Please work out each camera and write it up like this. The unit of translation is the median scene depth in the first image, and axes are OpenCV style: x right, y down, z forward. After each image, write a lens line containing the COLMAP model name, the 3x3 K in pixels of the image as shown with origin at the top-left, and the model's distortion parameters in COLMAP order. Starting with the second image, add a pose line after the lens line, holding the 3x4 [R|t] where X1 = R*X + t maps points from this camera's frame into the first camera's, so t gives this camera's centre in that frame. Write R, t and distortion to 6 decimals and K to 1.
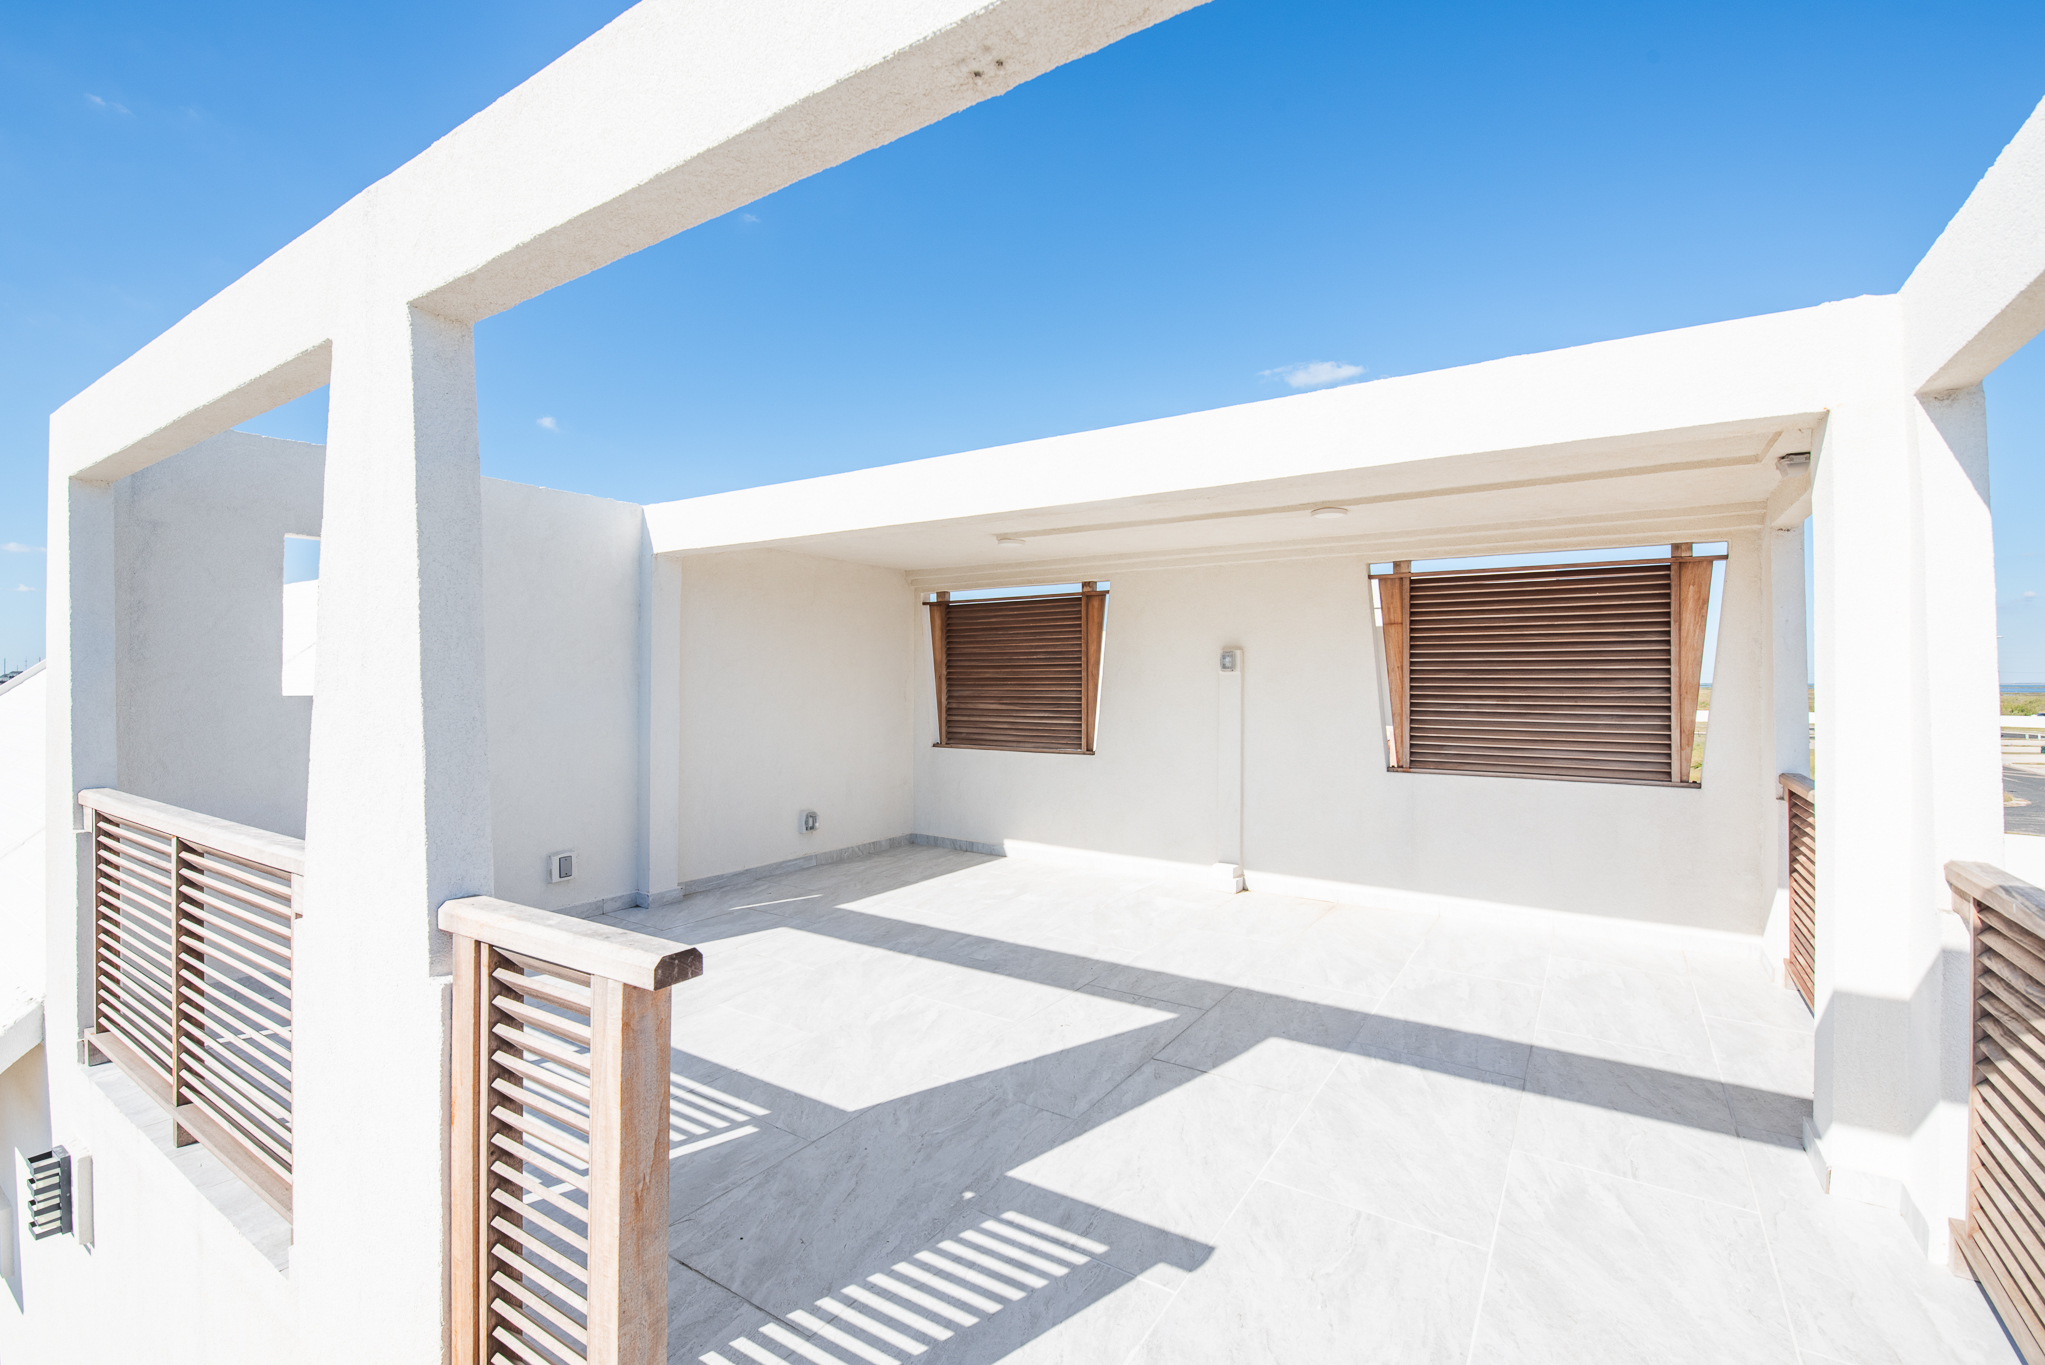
lens RADIAL K [[898.5, 0, 995.5], [0, 898.5, 667.0], [0, 0, 1]] dist [-0.010996, -0.004132]
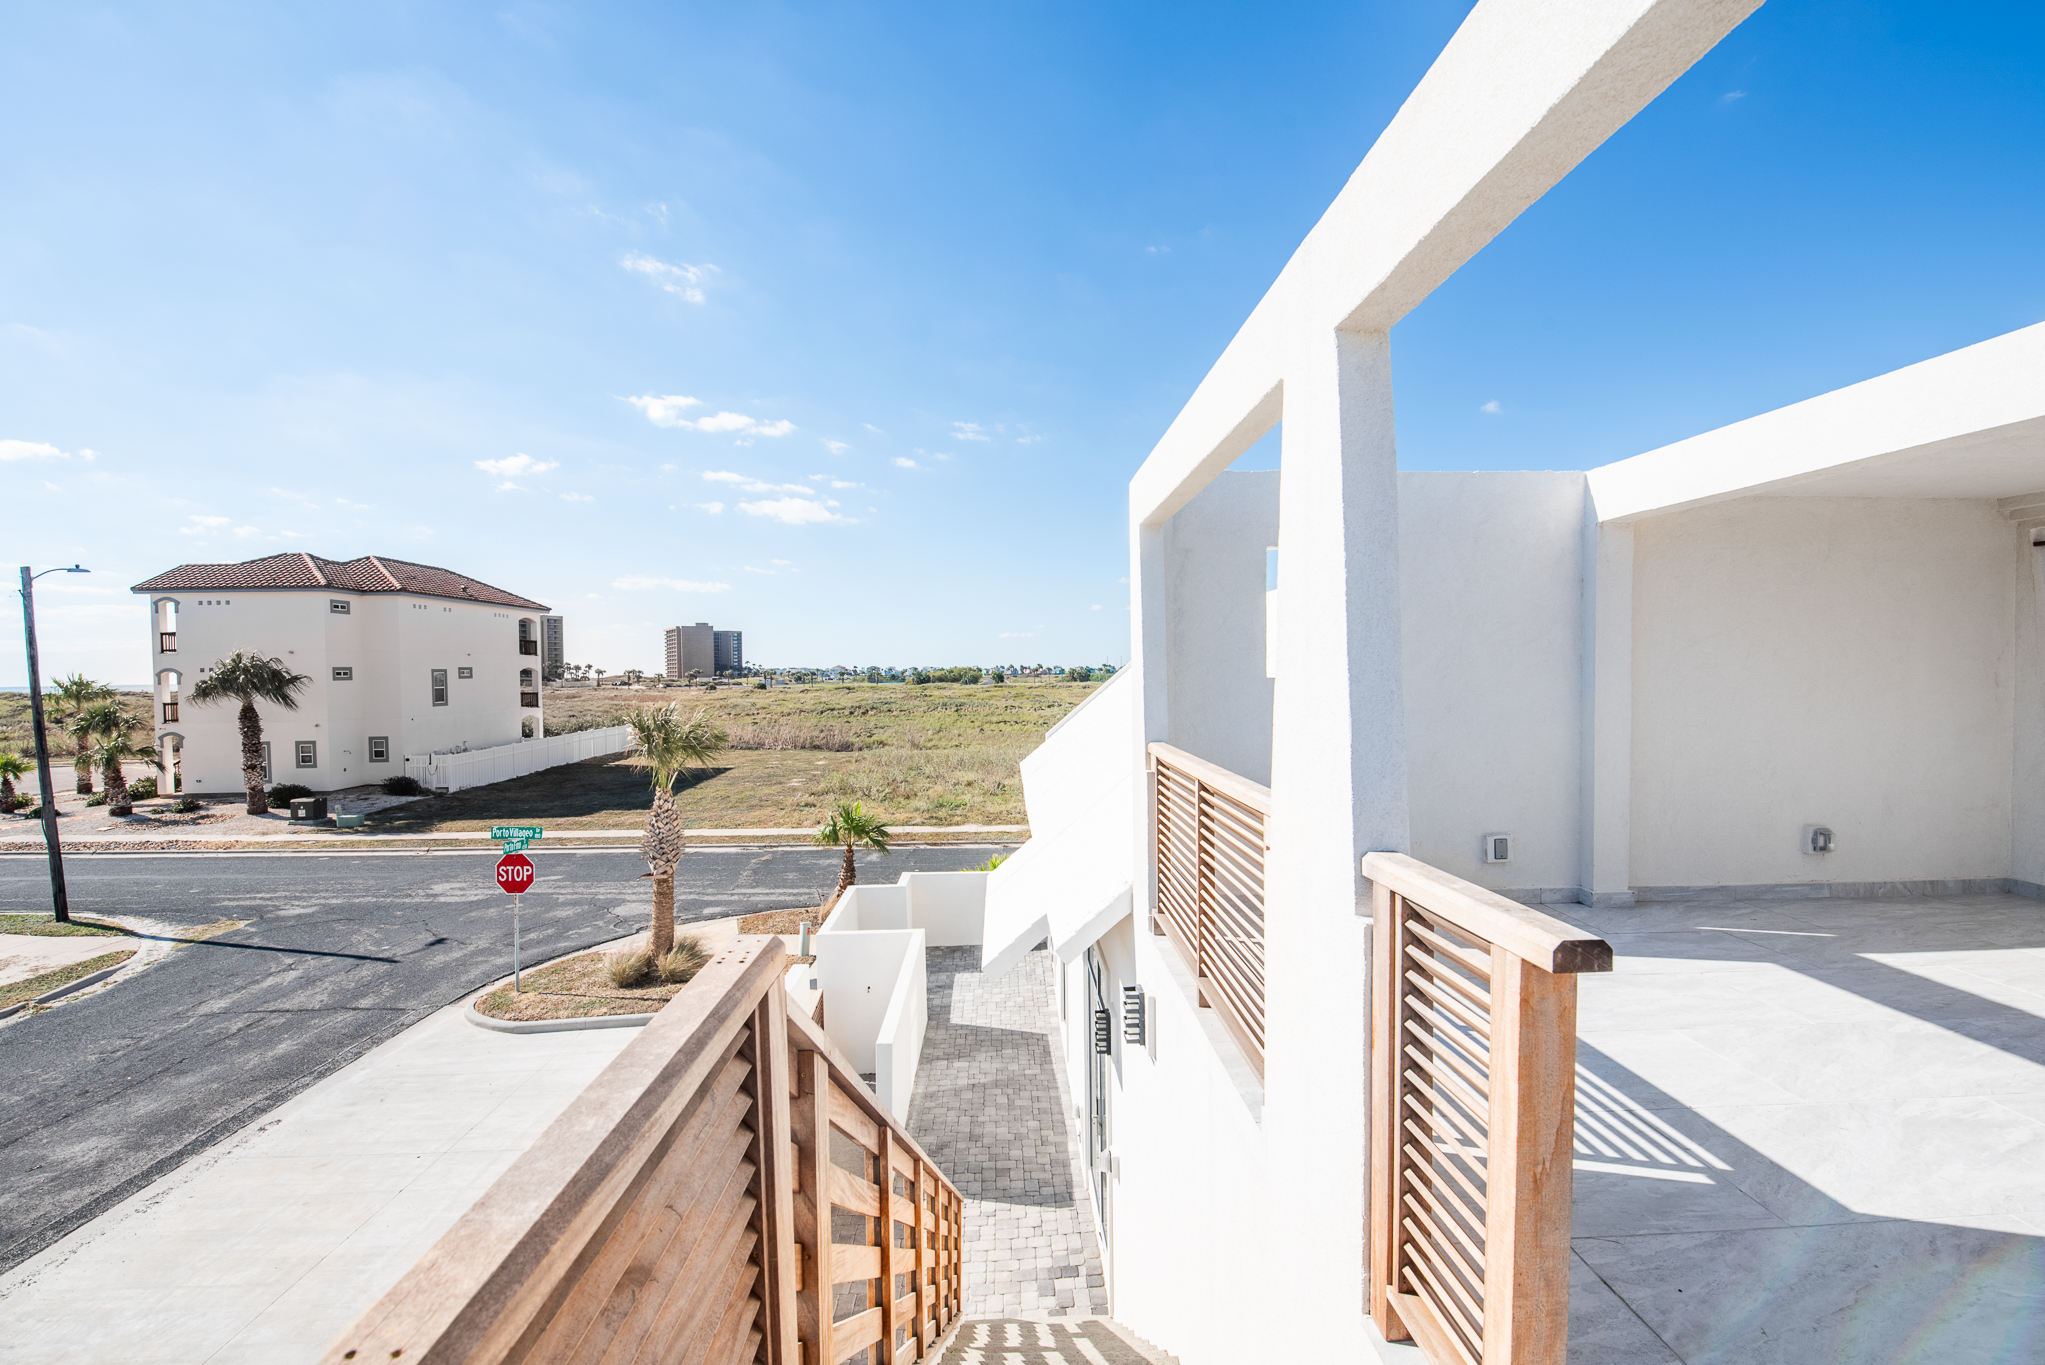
lens RADIAL K [[898.5, 0, 1038.9], [0, 898.5, 689.4], [0, 0, 1]] dist [-0.010996, -0.004132]
pose [[0.590754, 0.008006, -0.806812, 0.035612], [0.023439, 0.999358, 0.027079, 0.010635], [0.806511, -0.034908, 0.590187, 0.000533]]
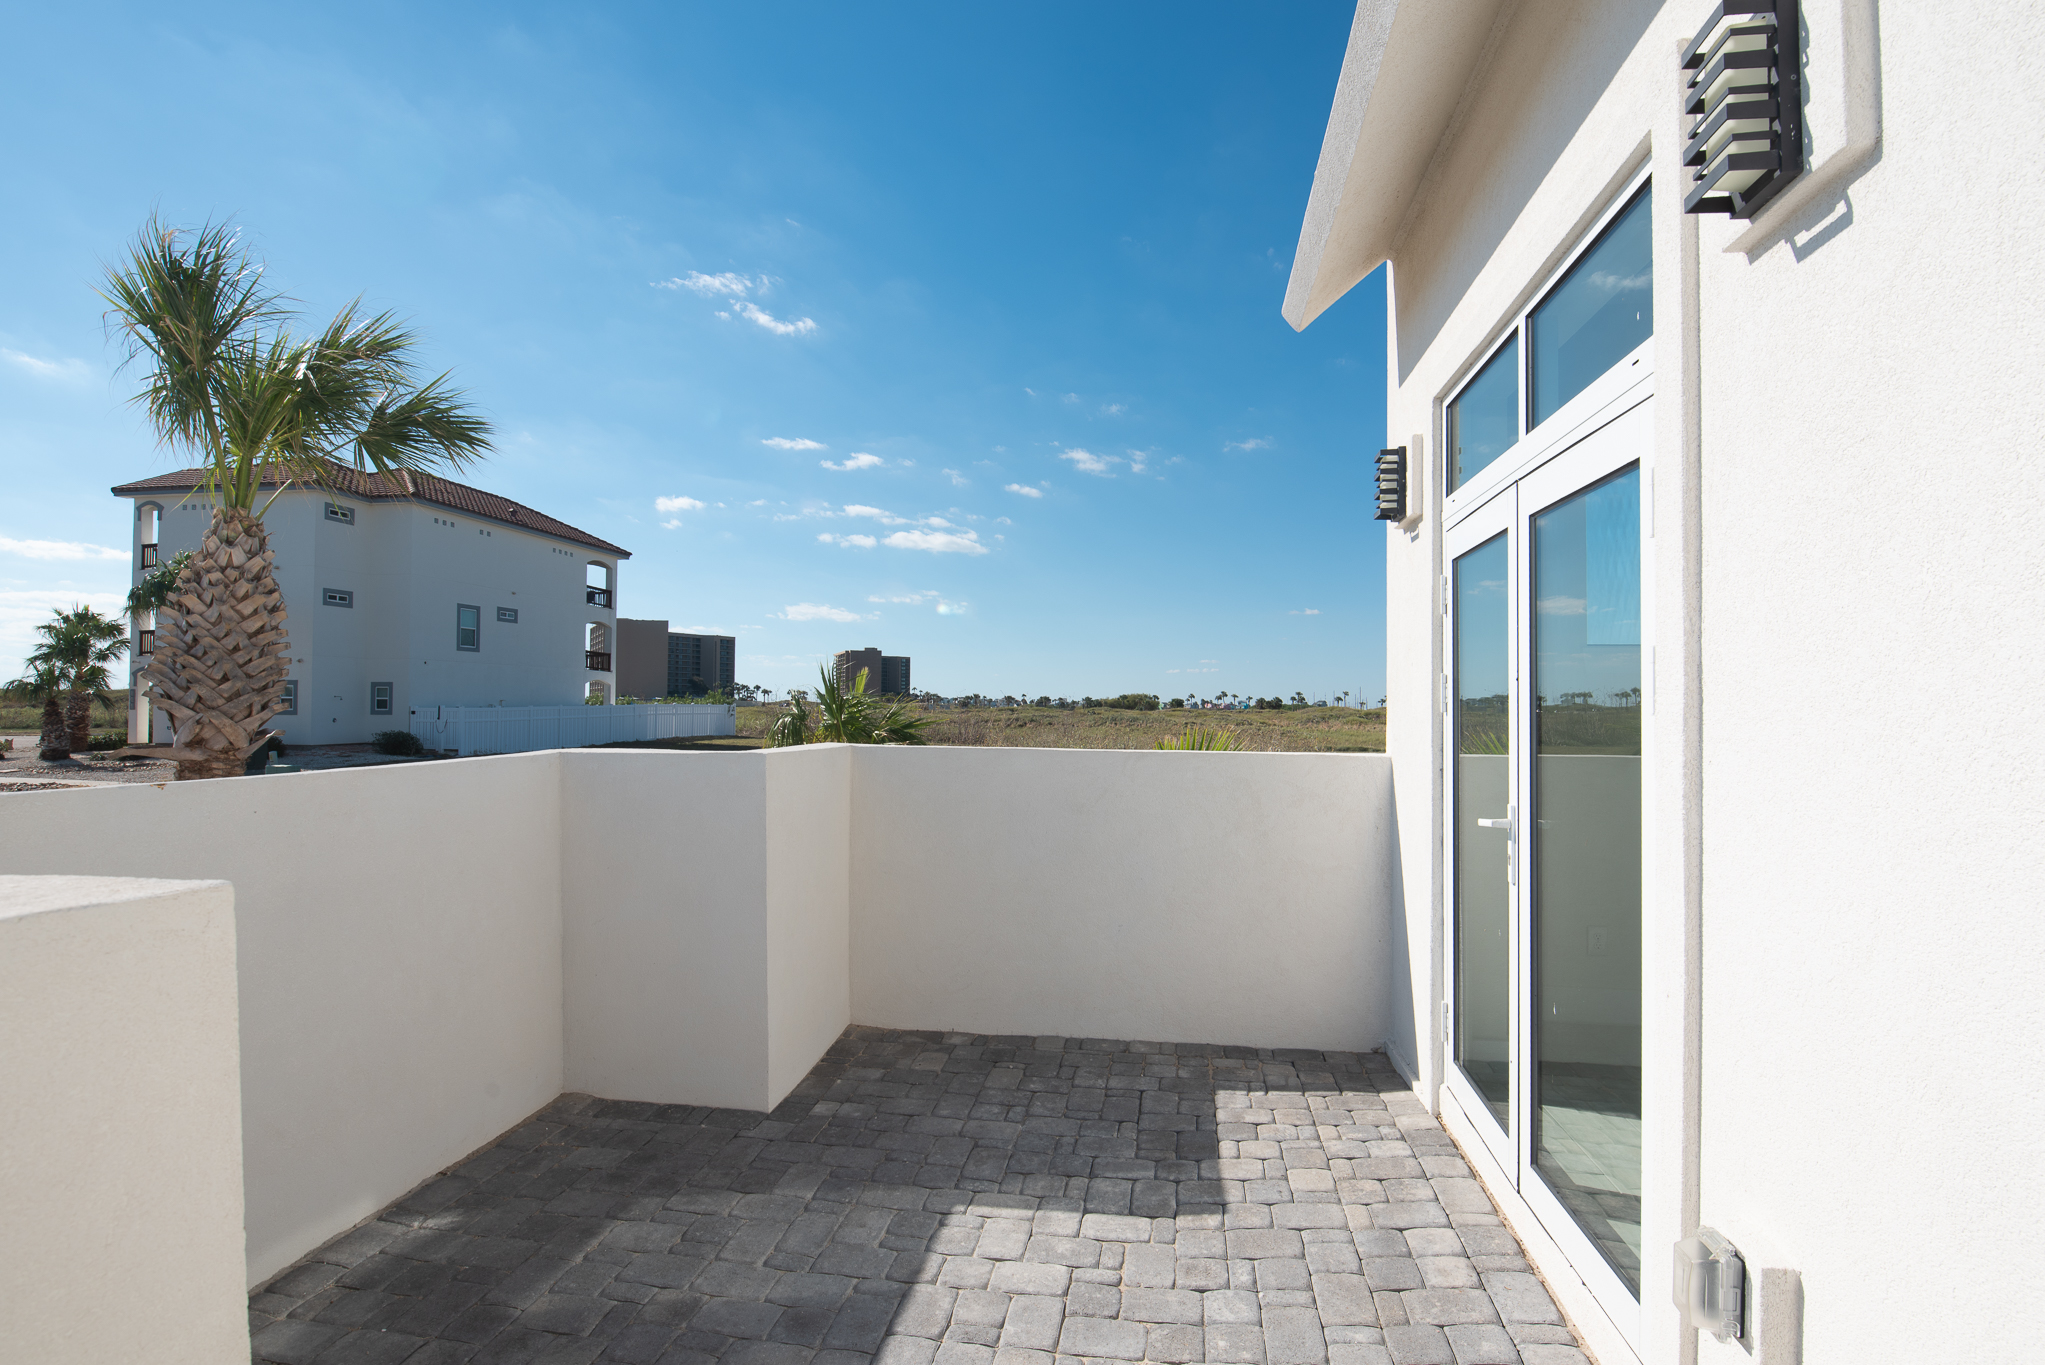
lens RADIAL K [[959.9, 0, 1031.8], [0, 959.9, 688.1], [0, 0, 1]] dist [-0.006012, -0.000927]
pose [[0.422662, -0.015821, -0.906149, -3.243930], [0.004745, 0.999873, -0.015244, 1.171619], [0.906275, 0.002143, 0.422683, 2.134764]]
